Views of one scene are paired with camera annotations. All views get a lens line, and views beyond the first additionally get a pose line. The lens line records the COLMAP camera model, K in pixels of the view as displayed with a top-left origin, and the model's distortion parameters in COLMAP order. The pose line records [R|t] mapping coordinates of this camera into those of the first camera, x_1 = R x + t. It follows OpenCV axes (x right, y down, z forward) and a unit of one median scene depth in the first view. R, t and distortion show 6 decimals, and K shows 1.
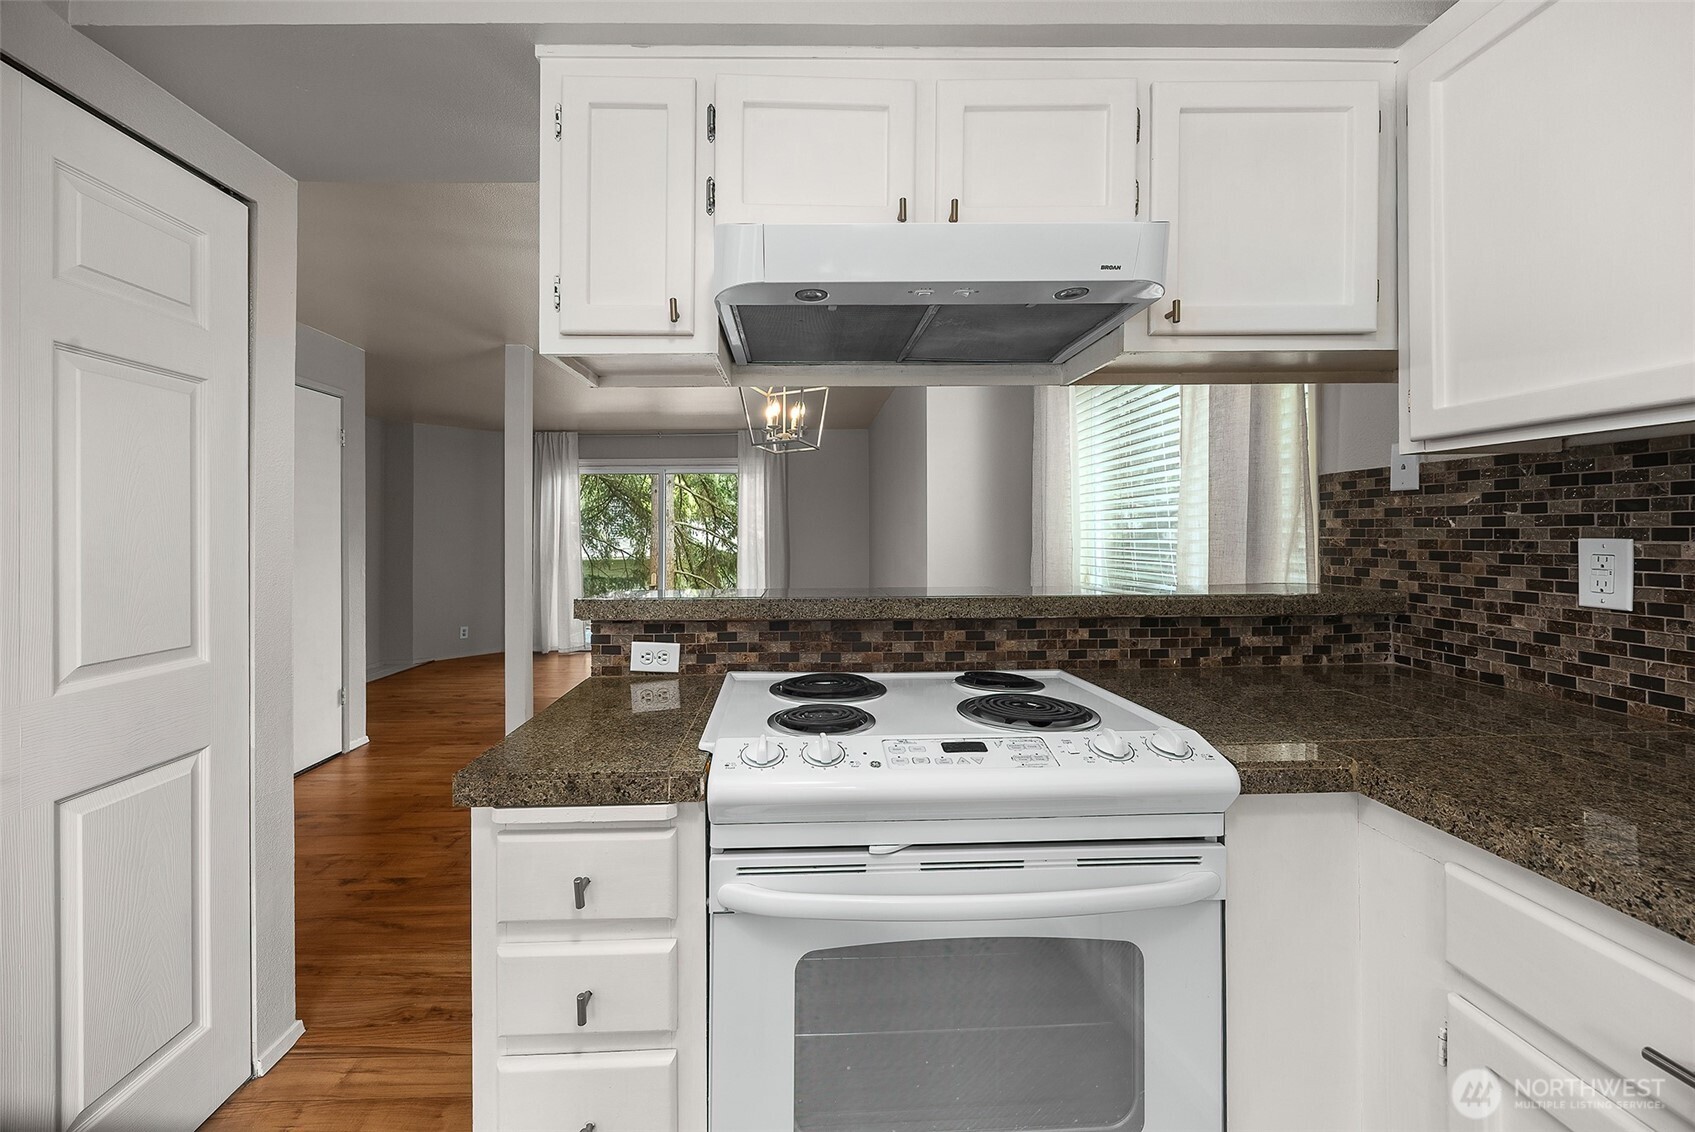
lens RADIAL K [[658.3, 0, 815.7], [0, 658.3, 531.3], [0, 0, 1]] dist [-0.005795, -0.000163]
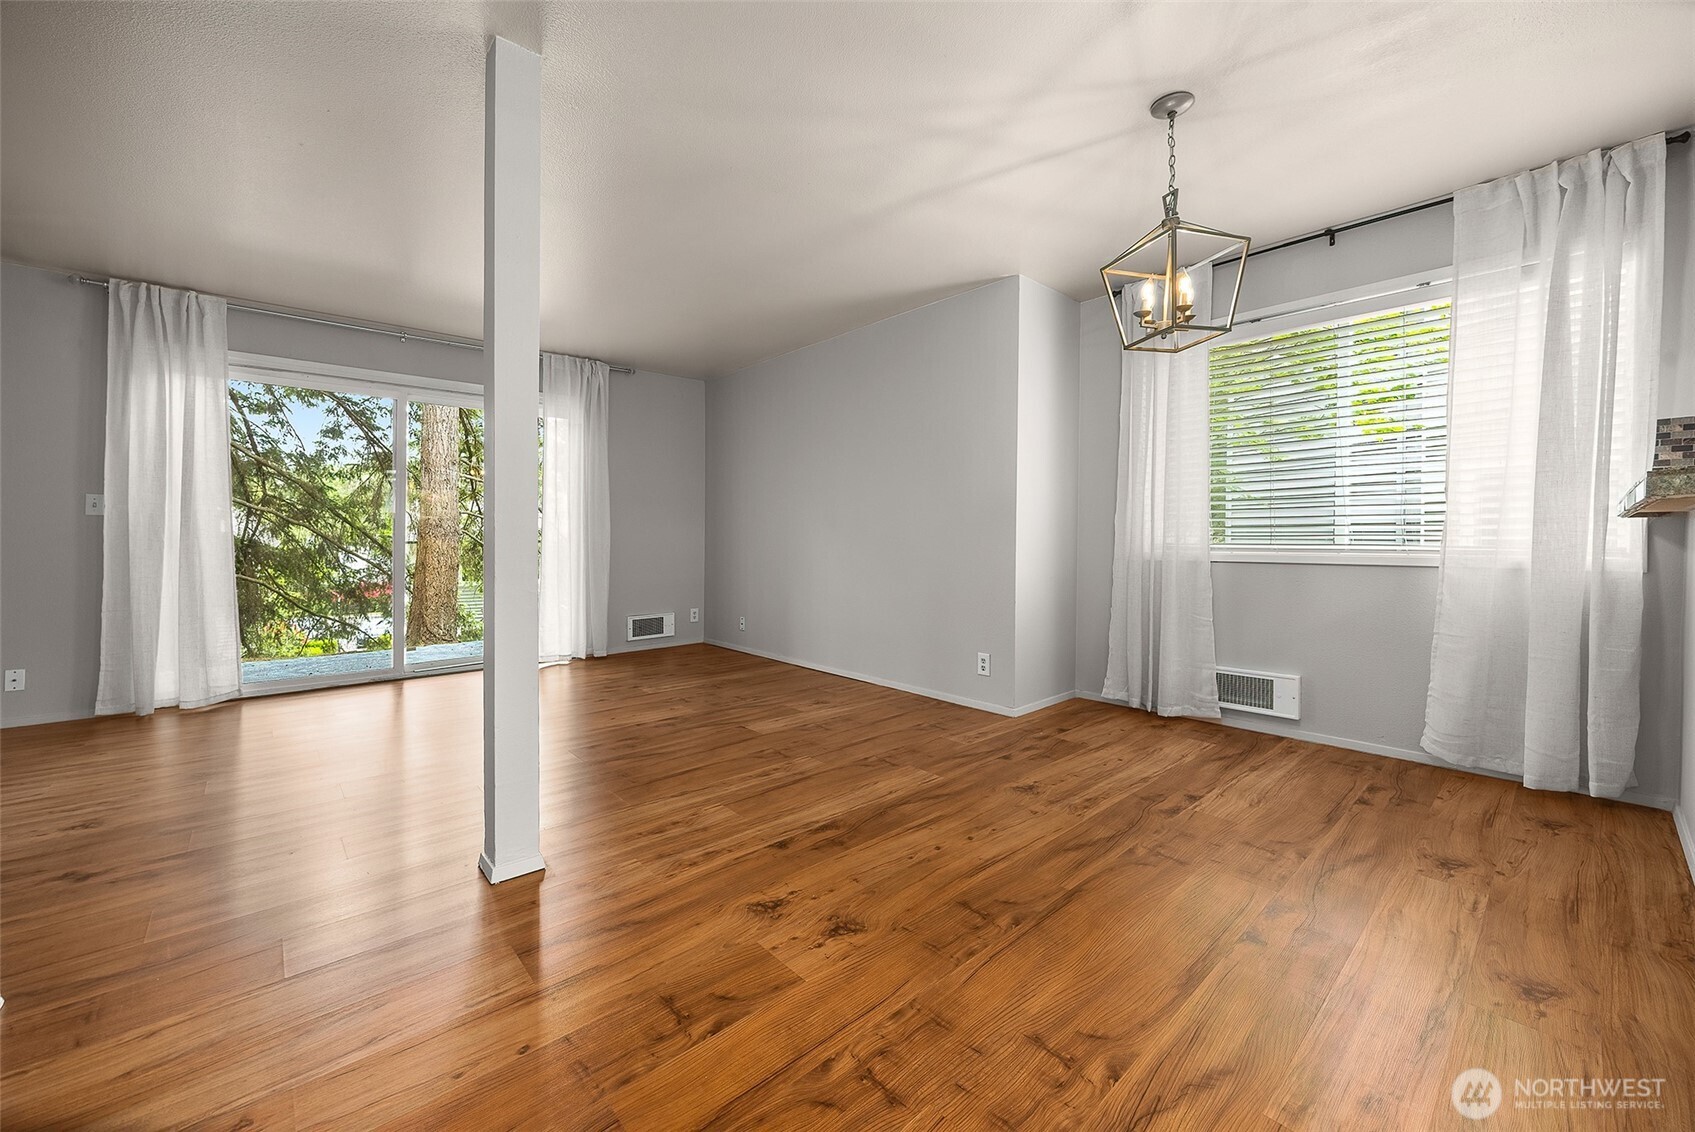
lens RADIAL K [[645.0, 0, 846.2], [0, 645.0, 533.7], [0, 0, 1]] dist [-0.008220, -0.000124]
pose [[0.760122, 0.014159, 0.649627, -1.574731], [-0.011803, 0.999898, -0.007983, 0.211305], [-0.649674, -0.001600, 0.760212, 1.294952]]
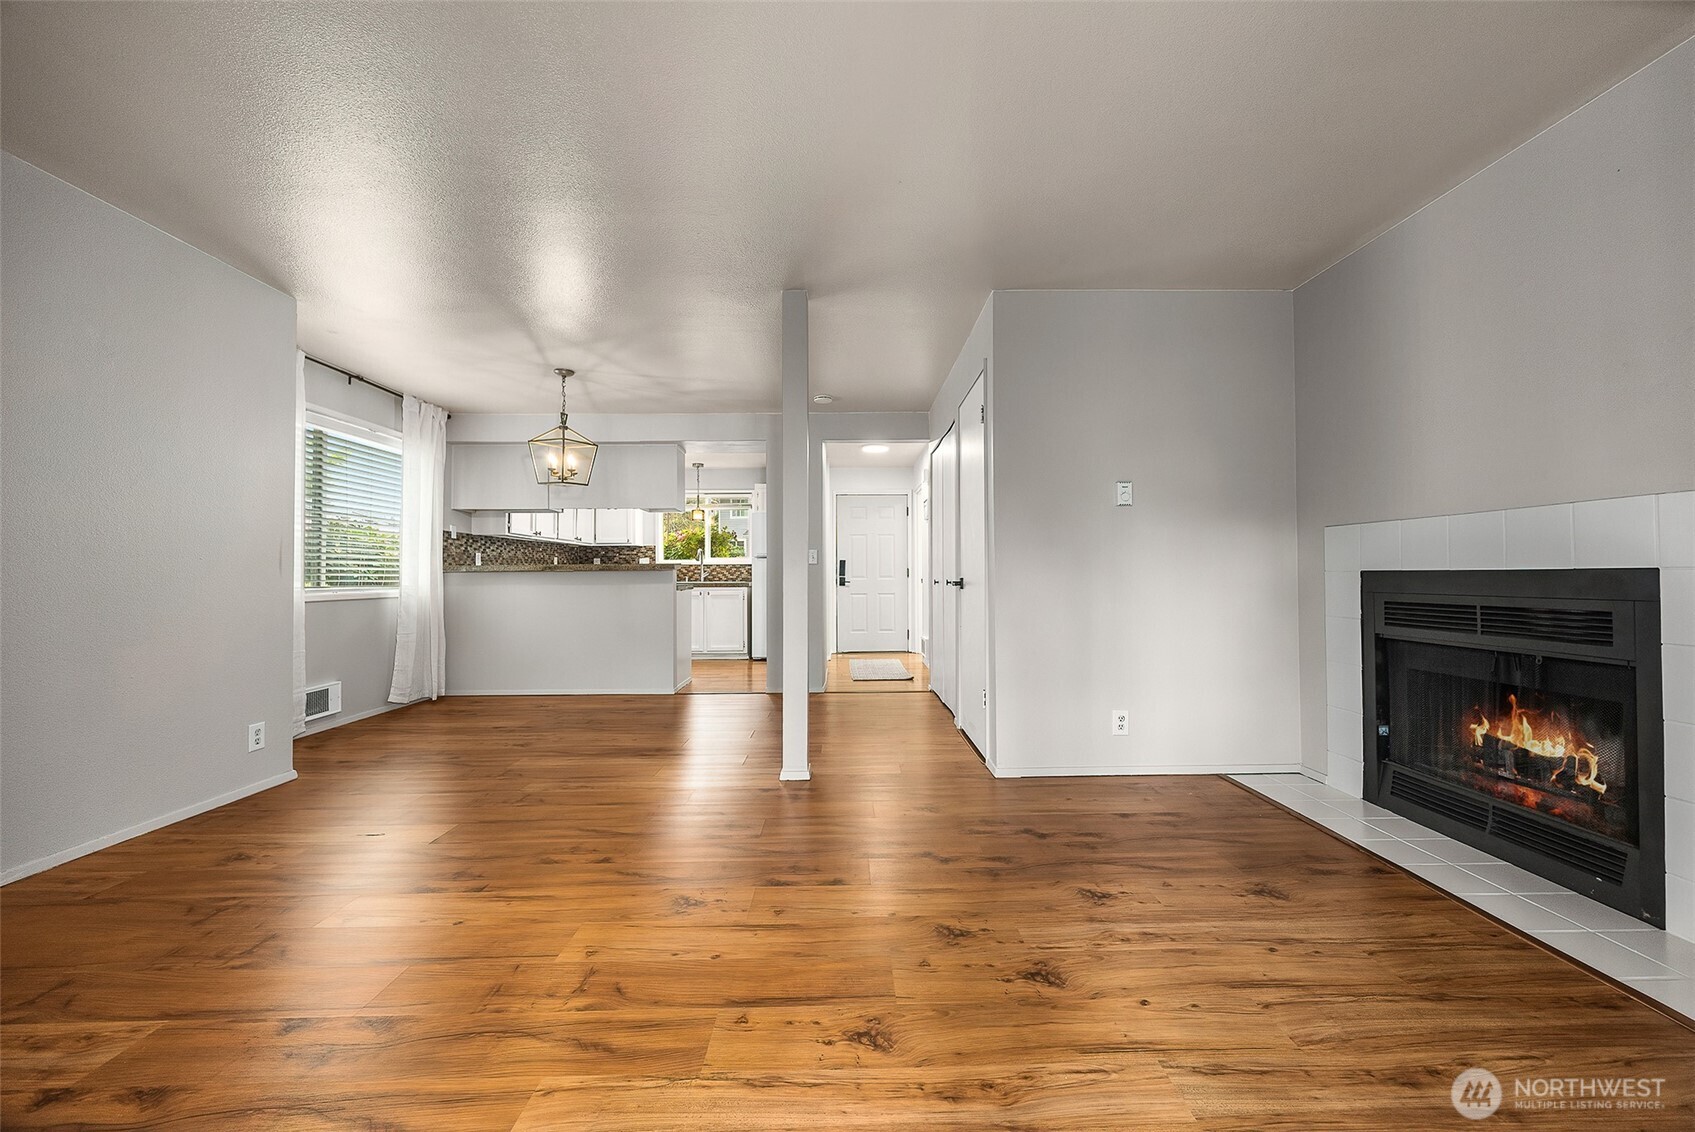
lens RADIAL K [[645.5, 0, 857.1], [0, 645.5, 581.6], [0, 0, 1]] dist [-0.000017, -0.000171]
pose [[-0.999800, 0.019656, 0.003602, -1.466793], [0.019664, 0.999804, 0.002359, 0.230166], [-0.003555, 0.002430, -0.999991, 4.900839]]
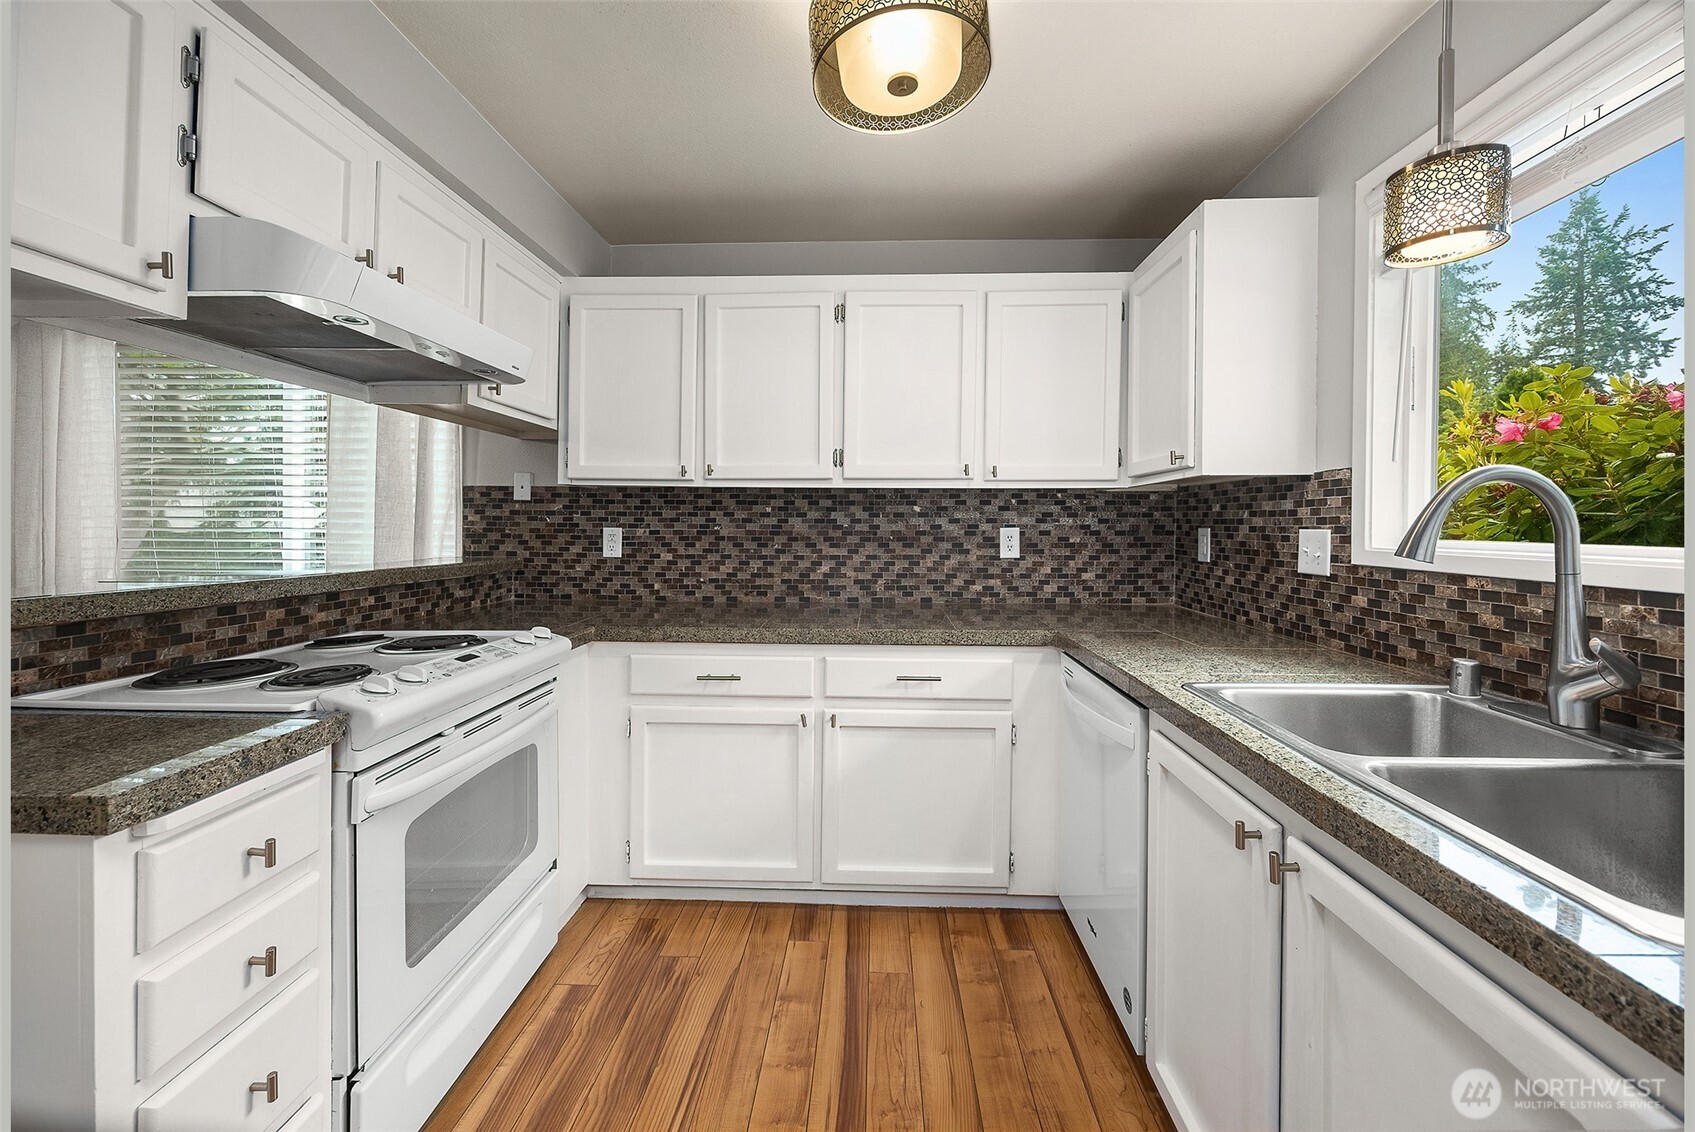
lens RADIAL K [[645.0, 0, 846.2], [0, 645.0, 533.7], [0, 0, 1]] dist [-0.008220, -0.000124]
pose [[0.062154, -0.000411, 0.998067, -0.834582], [-0.012428, 0.999922, 0.001185, 0.015931], [-0.997989, -0.012478, 0.062144, 0.012992]]
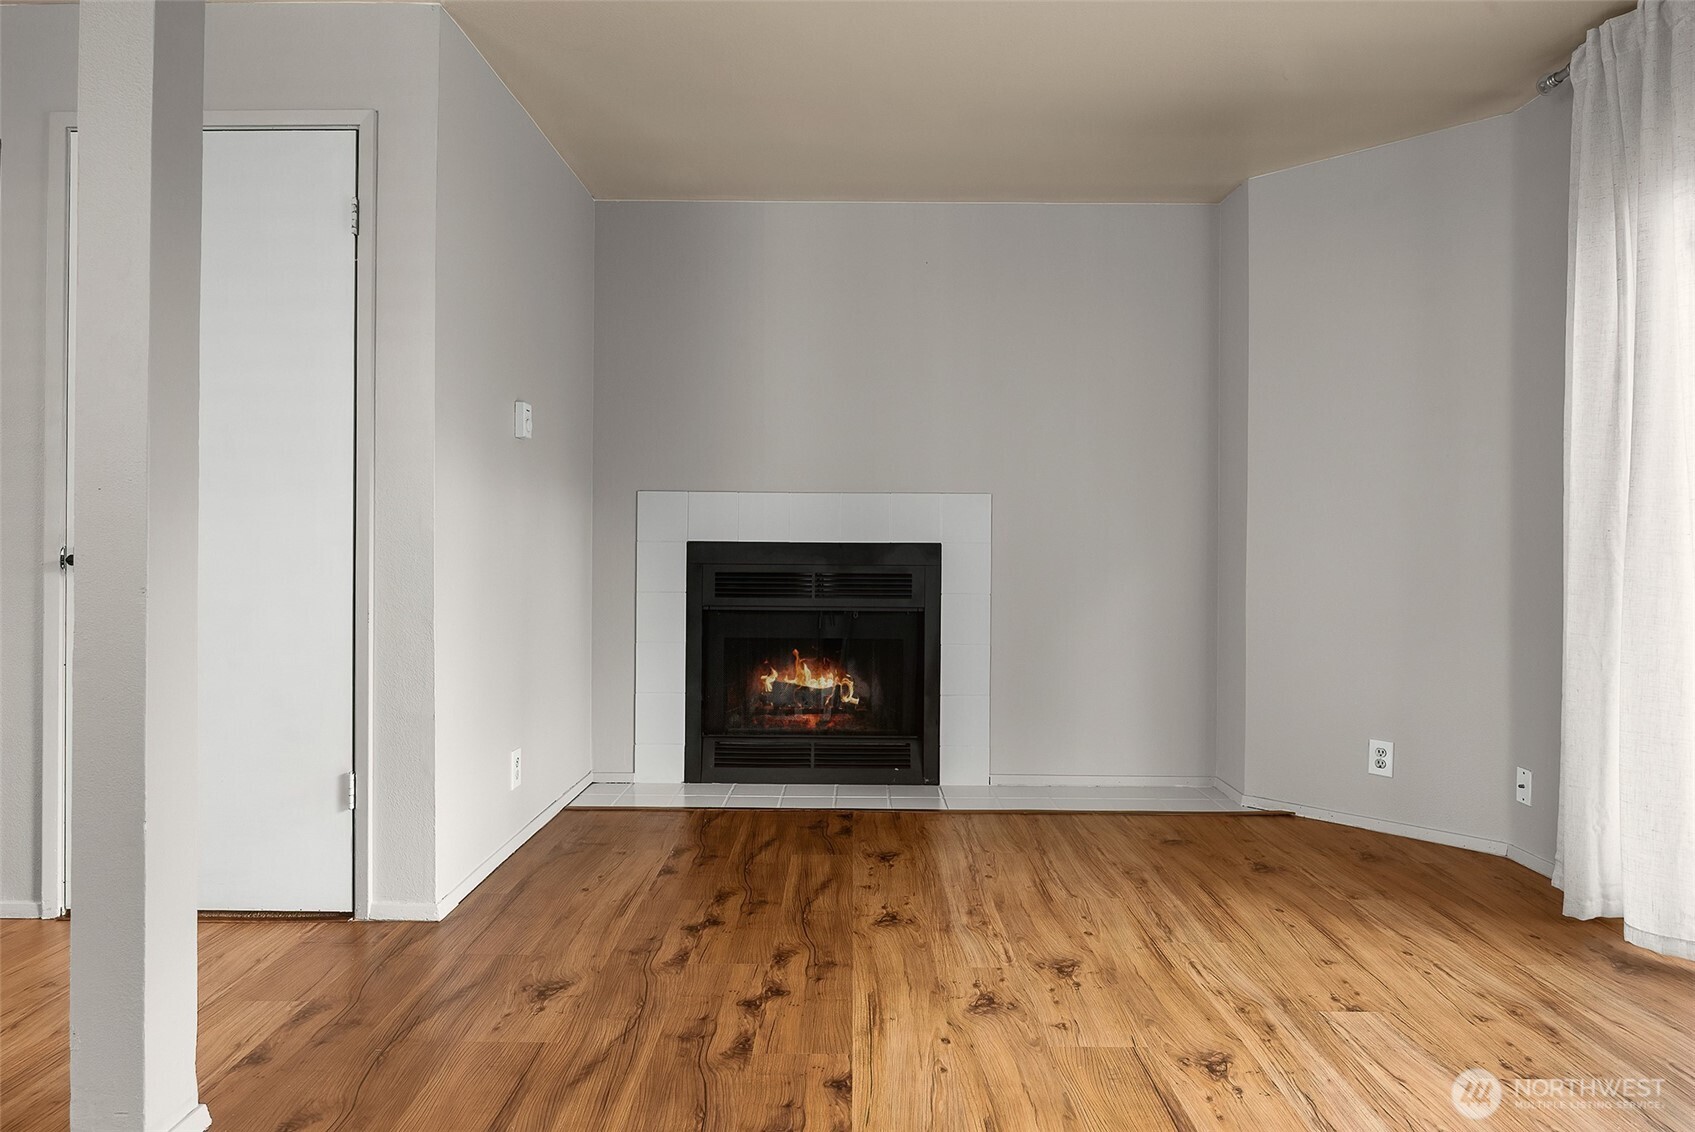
lens RADIAL K [[995.4, 0, 851.0], [0, 995.4, 541.6], [0, 0, 1]] dist [0.002565, -0.001761]
pose [[-0.030150, 0.010281, -0.999493, -0.178052], [-0.002371, 0.999944, 0.010357, 0.203259], [0.999543, 0.002682, -0.030124, 3.541773]]
